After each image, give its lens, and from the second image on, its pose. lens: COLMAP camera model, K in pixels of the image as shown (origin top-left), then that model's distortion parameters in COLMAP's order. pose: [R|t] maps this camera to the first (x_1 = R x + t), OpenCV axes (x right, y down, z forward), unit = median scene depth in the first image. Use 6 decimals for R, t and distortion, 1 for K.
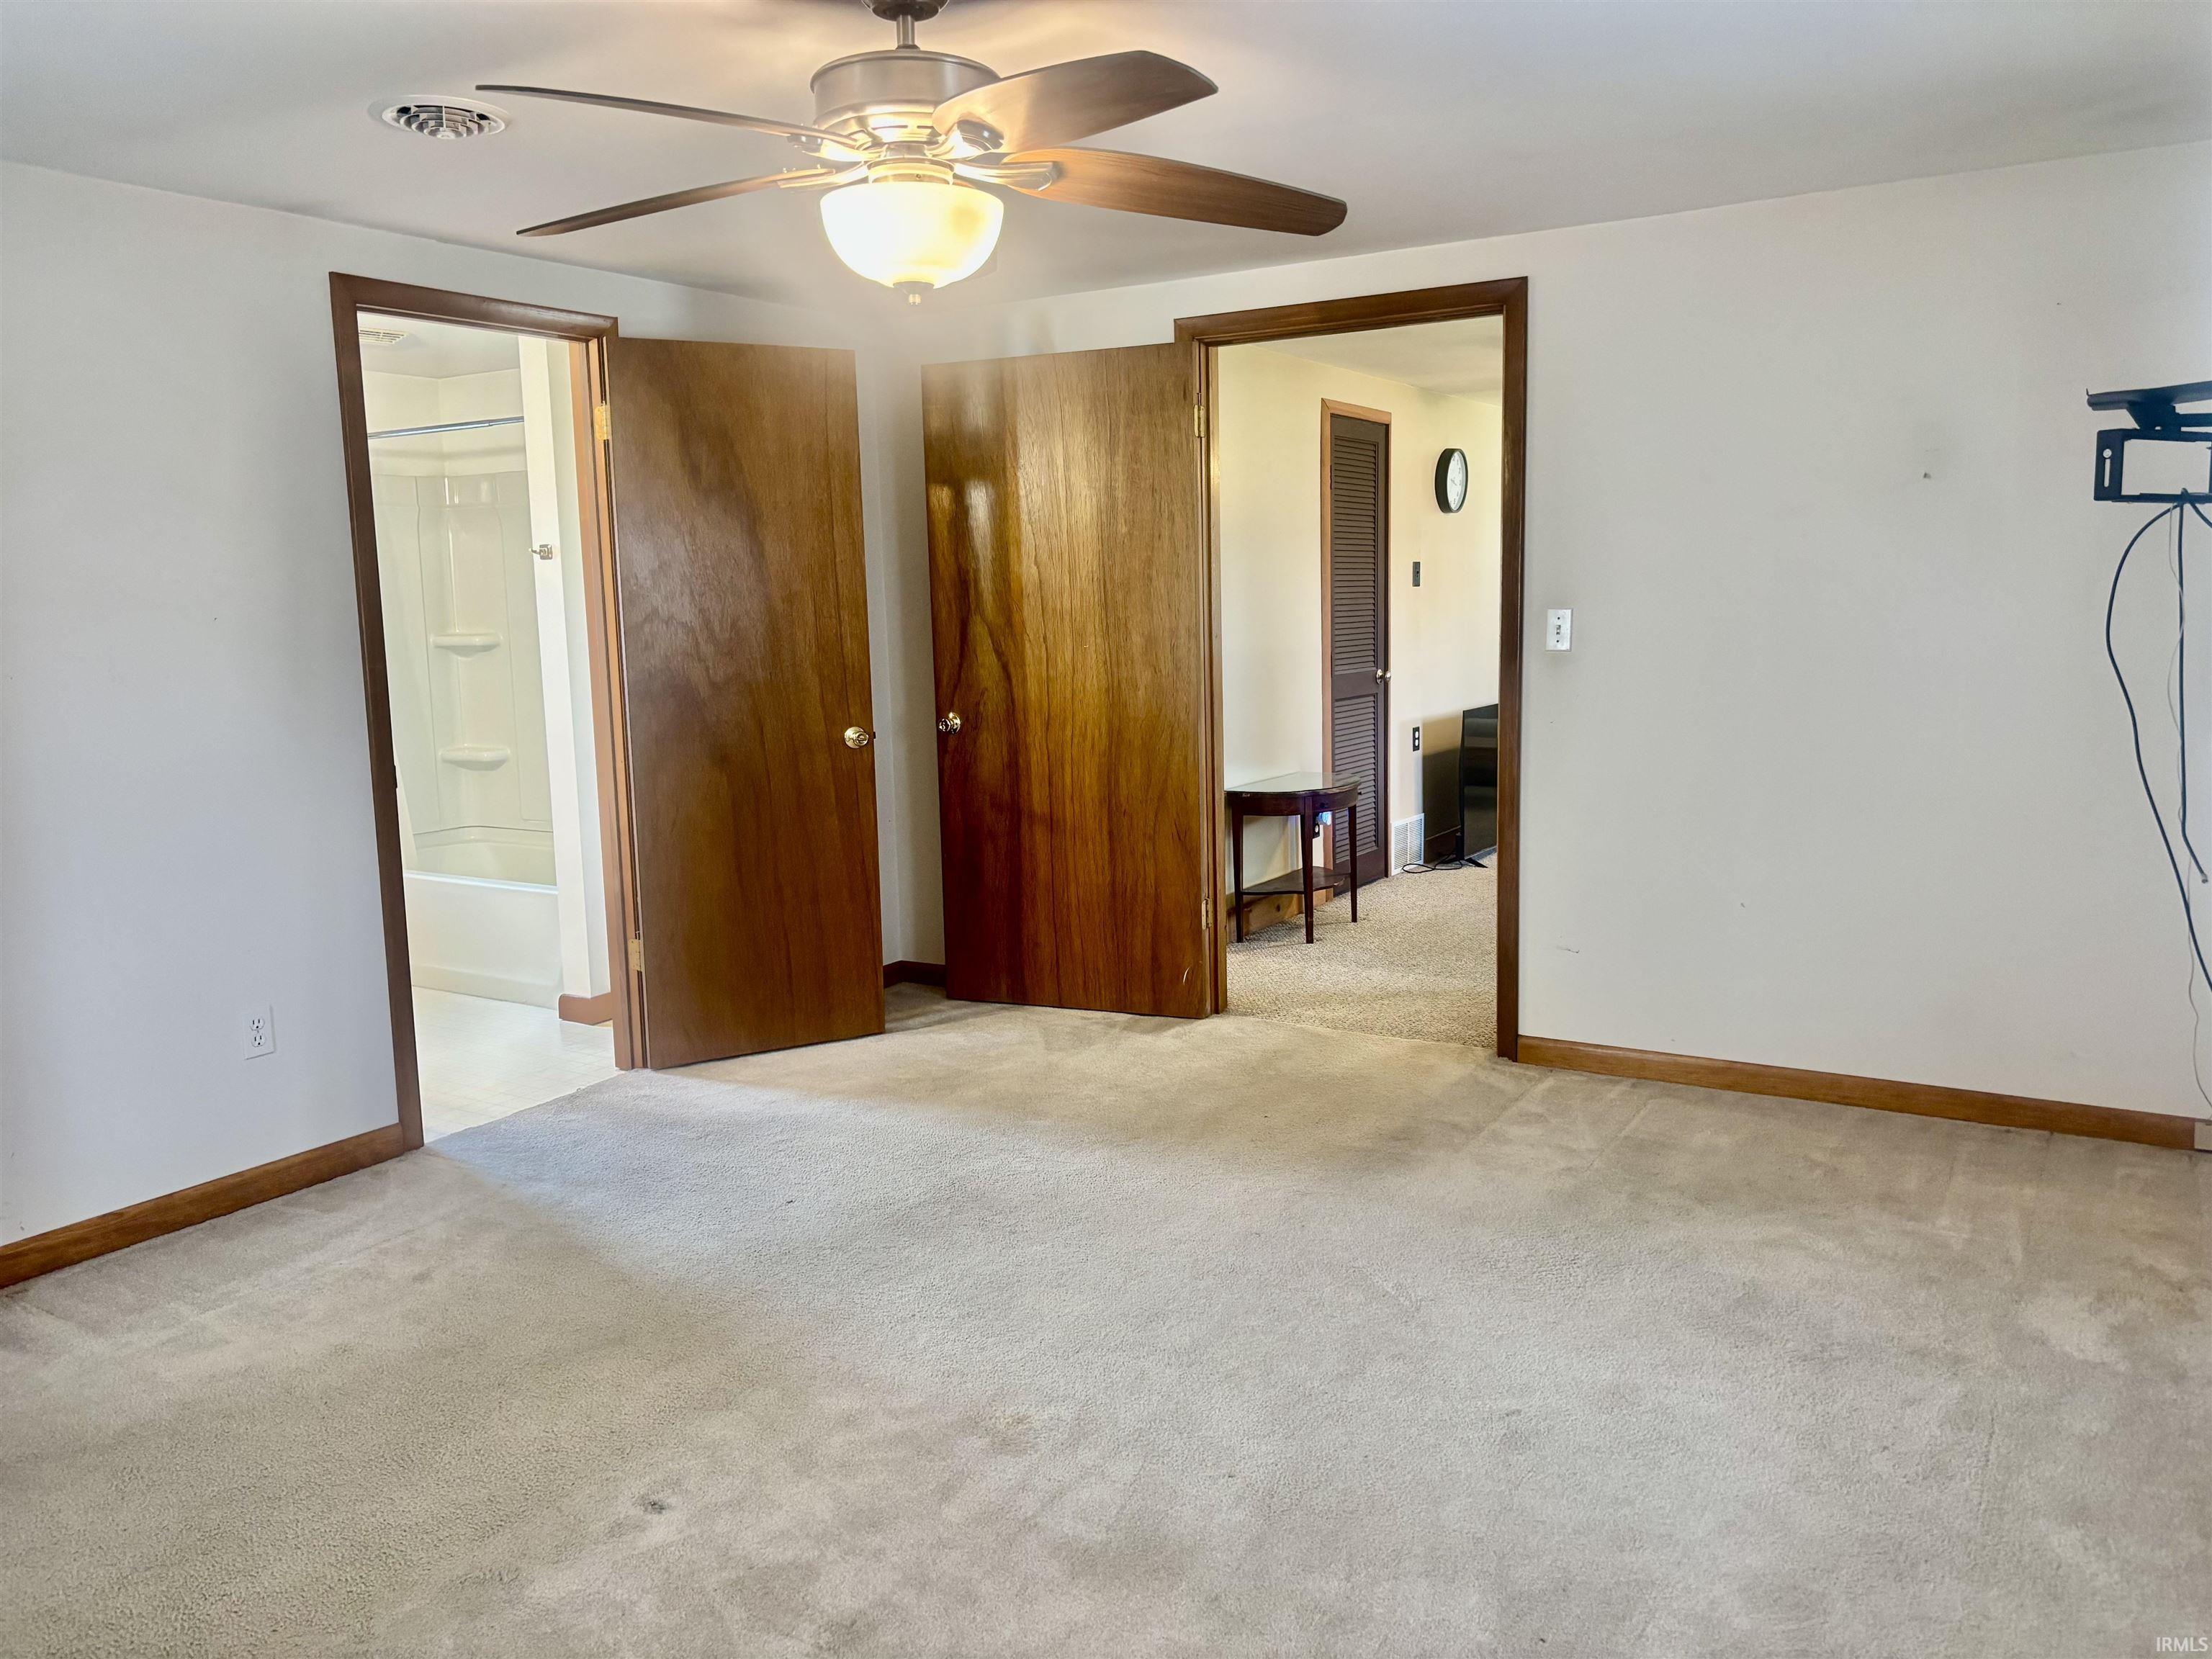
lens RADIAL K [[1690.2, 0, 1110.3], [0, 1690.2, 822.6], [0, 0, 1]] dist [0.089820, -0.087308]
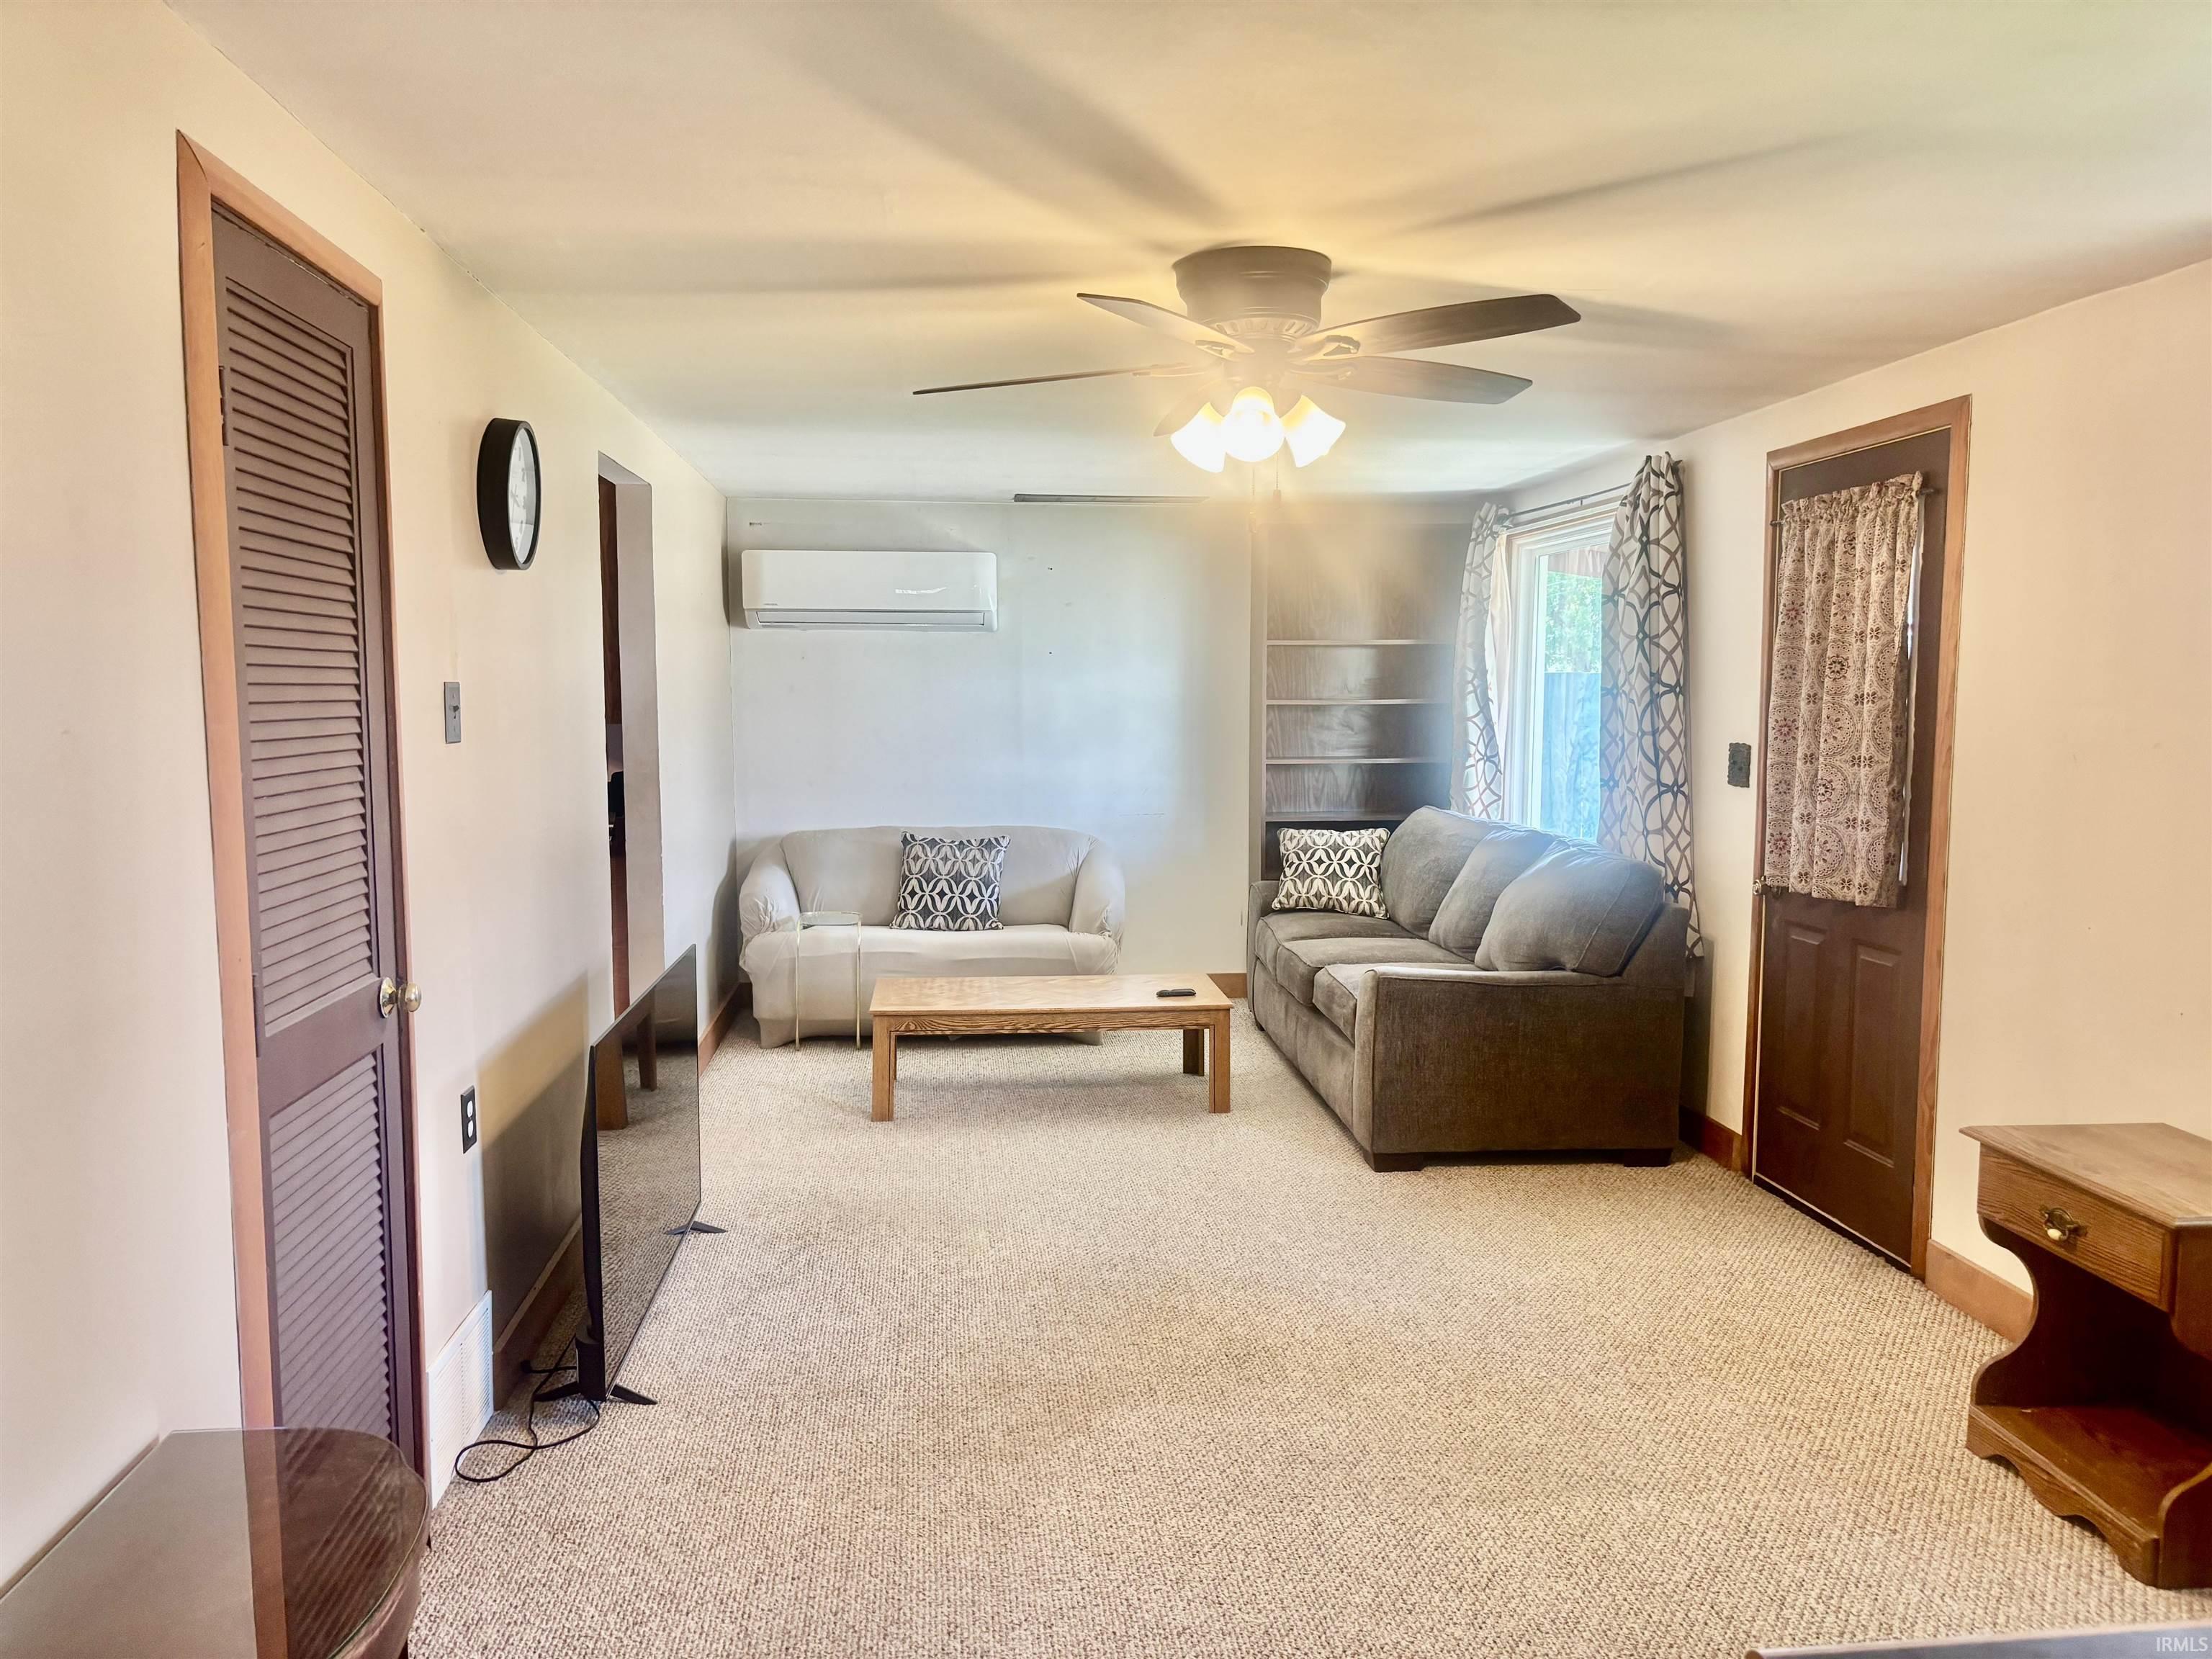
lens RADIAL K [[1608.0, 0, 1111.7], [0, 1608.0, 842.7], [0, 0, 1]] dist [0.005172, -0.000223]
pose [[0.776847, -0.036125, 0.628652, 0.062002], [0.065631, 0.997561, -0.023779, -0.096793], [-0.626259, 0.059732, 0.777323, 0.610630]]
